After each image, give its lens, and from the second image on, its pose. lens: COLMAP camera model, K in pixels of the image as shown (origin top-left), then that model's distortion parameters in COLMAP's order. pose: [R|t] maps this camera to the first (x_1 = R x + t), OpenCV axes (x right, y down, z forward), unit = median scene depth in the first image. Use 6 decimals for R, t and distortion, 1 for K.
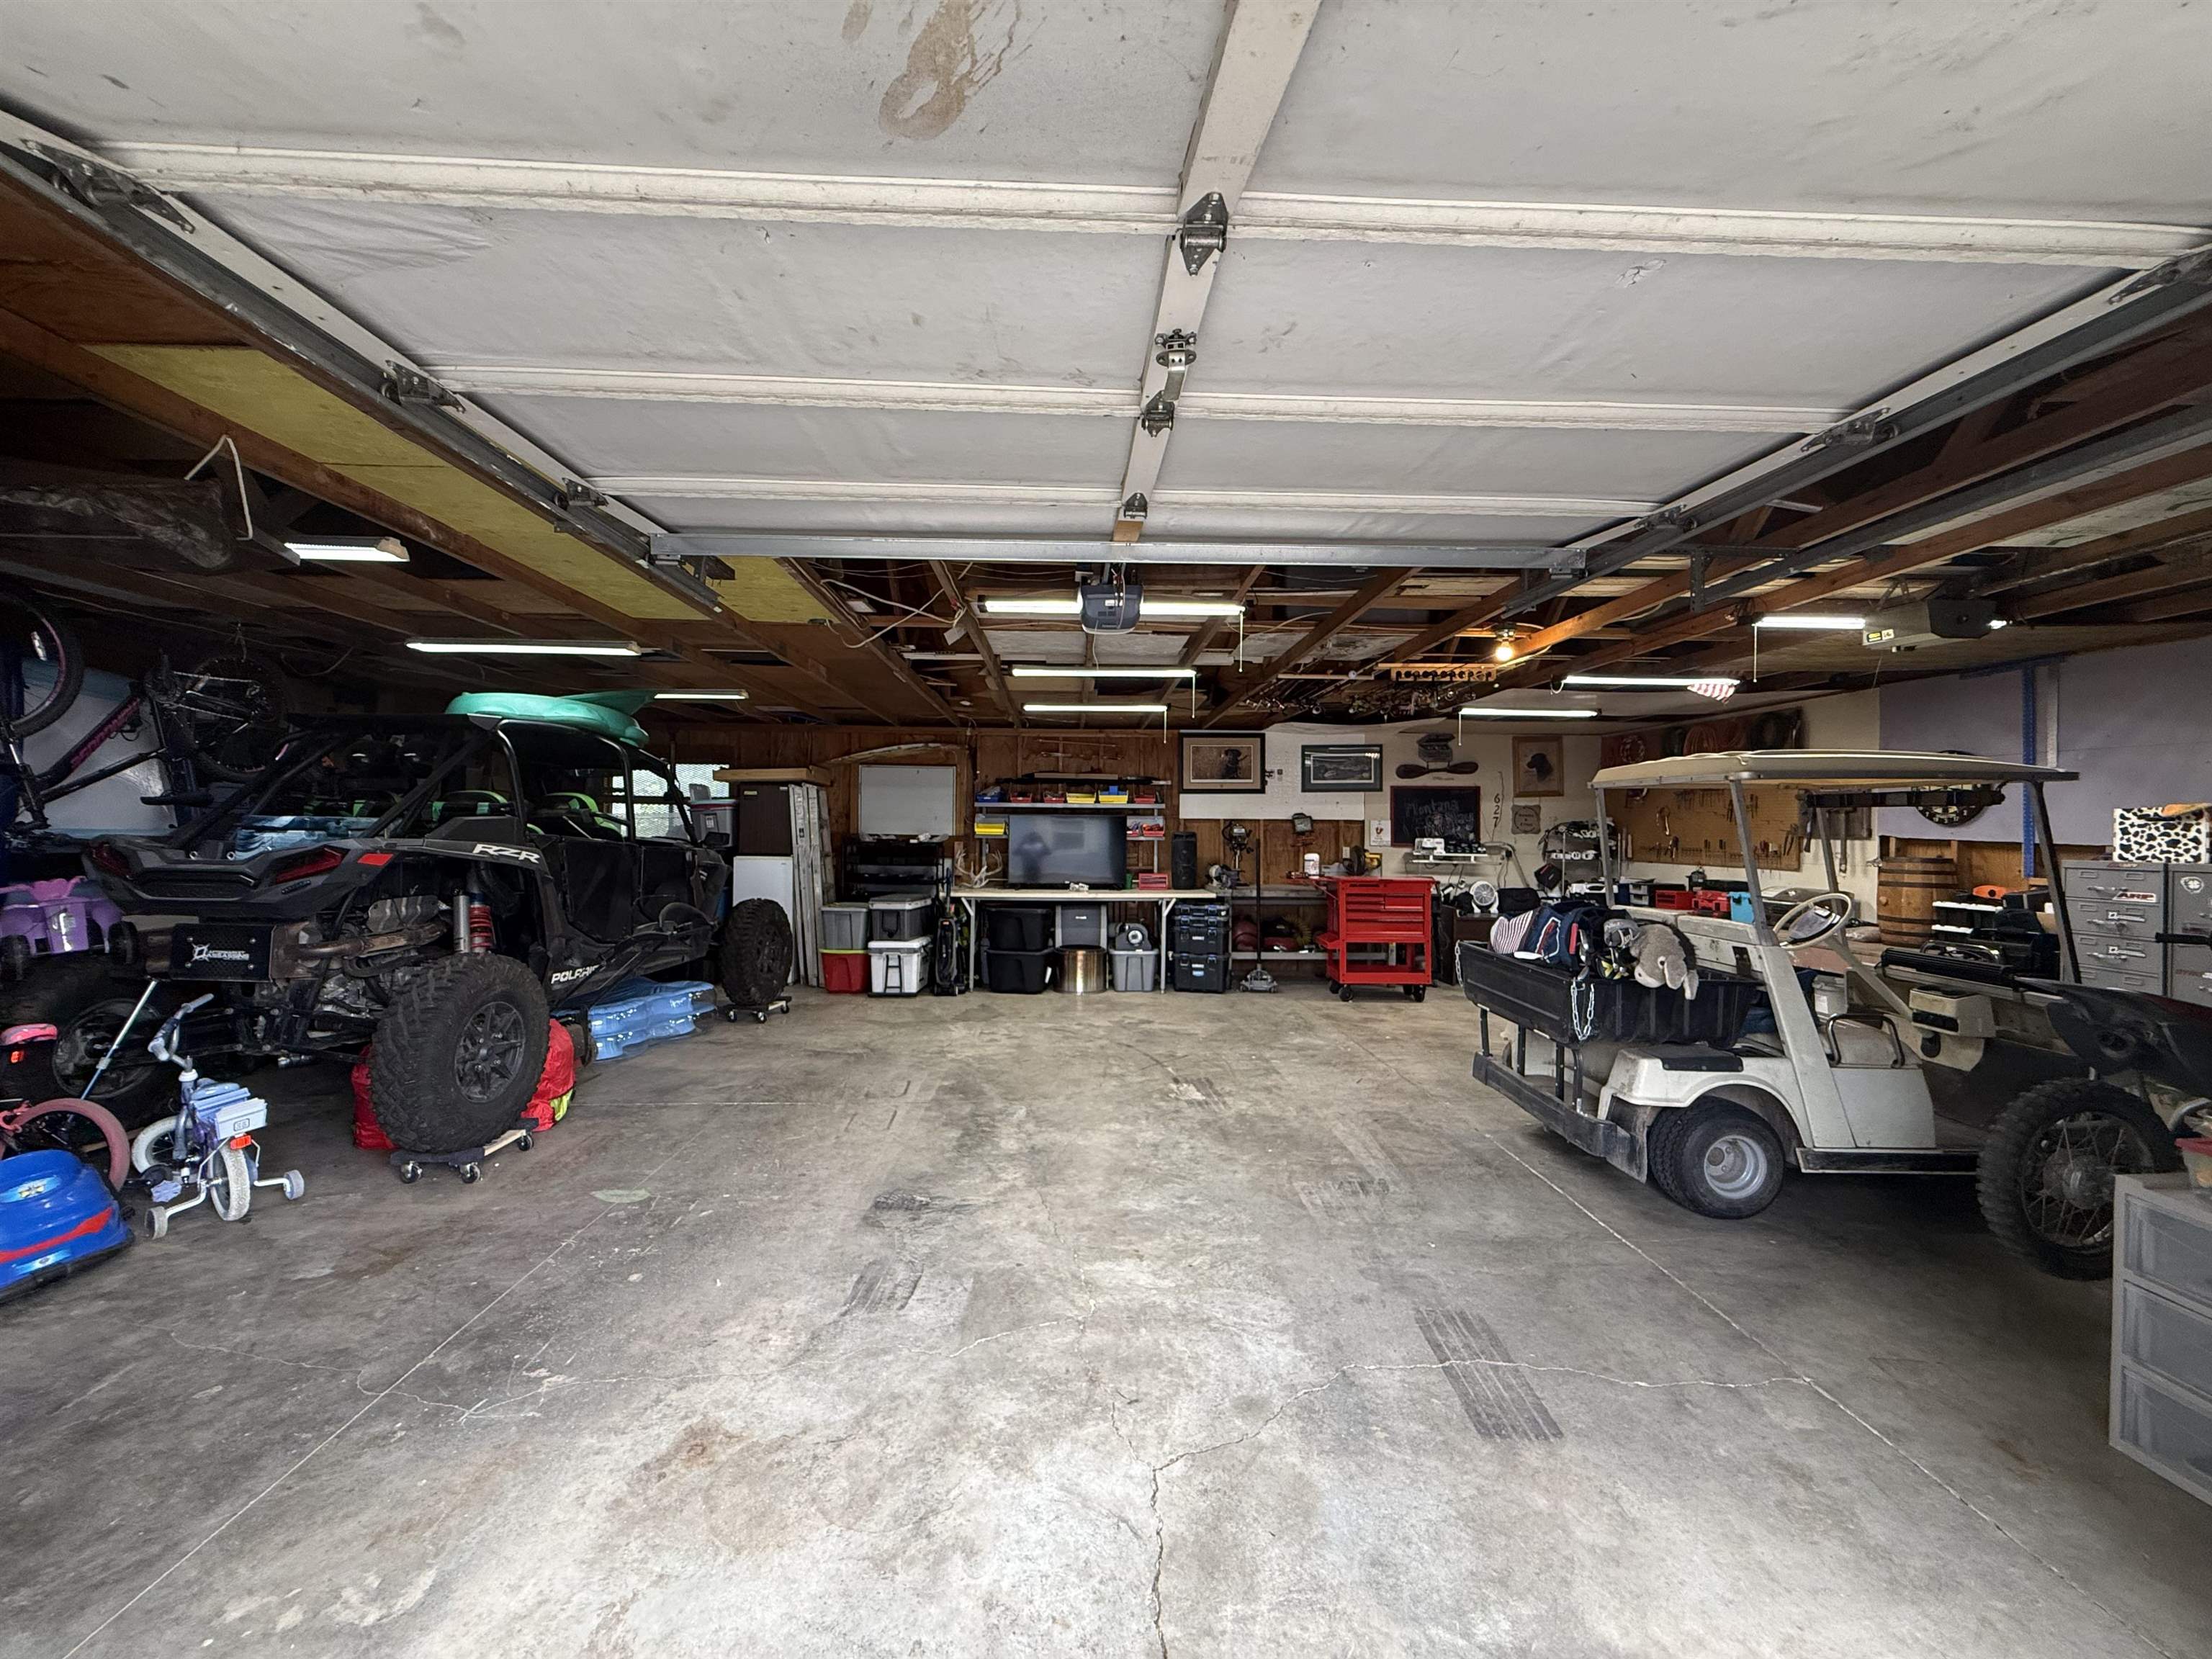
lens RADIAL K [[879.8, 0, 1107.4], [0, 879.8, 830.9], [0, 0, 1]] dist [-0.000024, -0.000187]
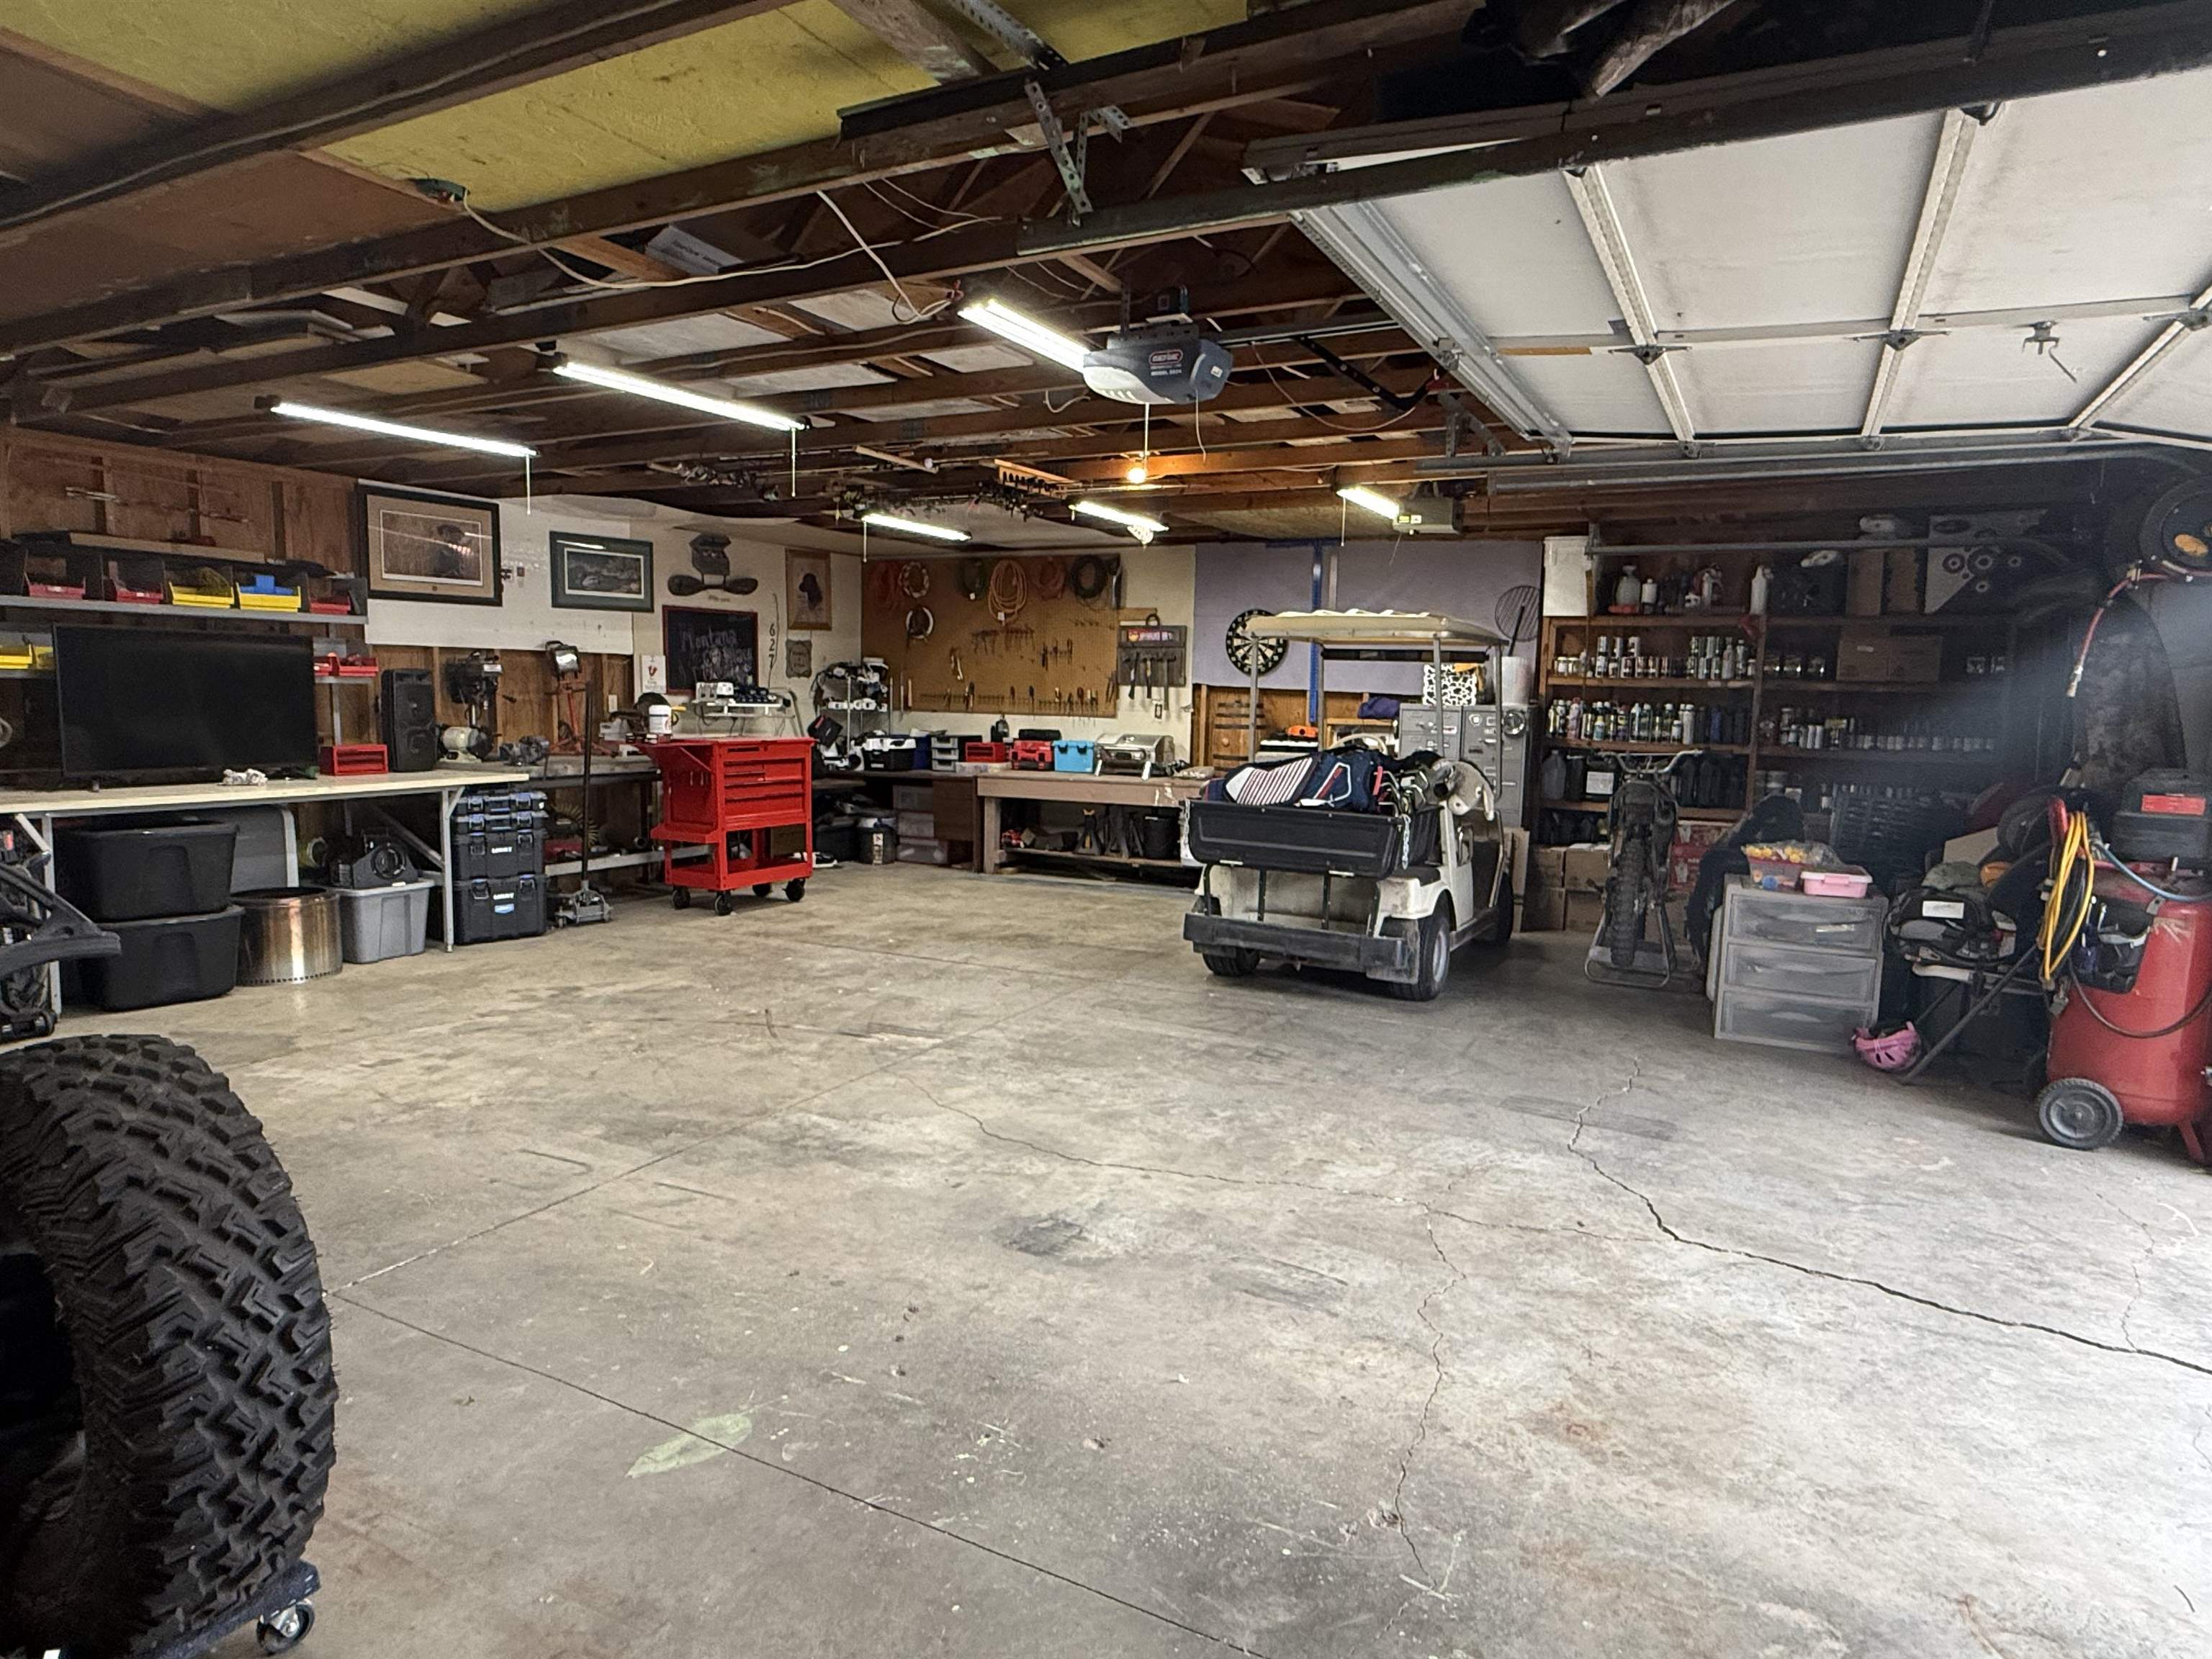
lens RADIAL K [[1293.3, 0, 1109.1], [0, 1293.3, 828.5], [0, 0, 1]] dist [-0.002421, 0.001310]
pose [[0.503380, -0.091353, 0.859222, -0.625165], [-0.014318, 0.993377, 0.114005, 0.003125], [-0.863946, -0.069691, 0.498738, 0.302349]]
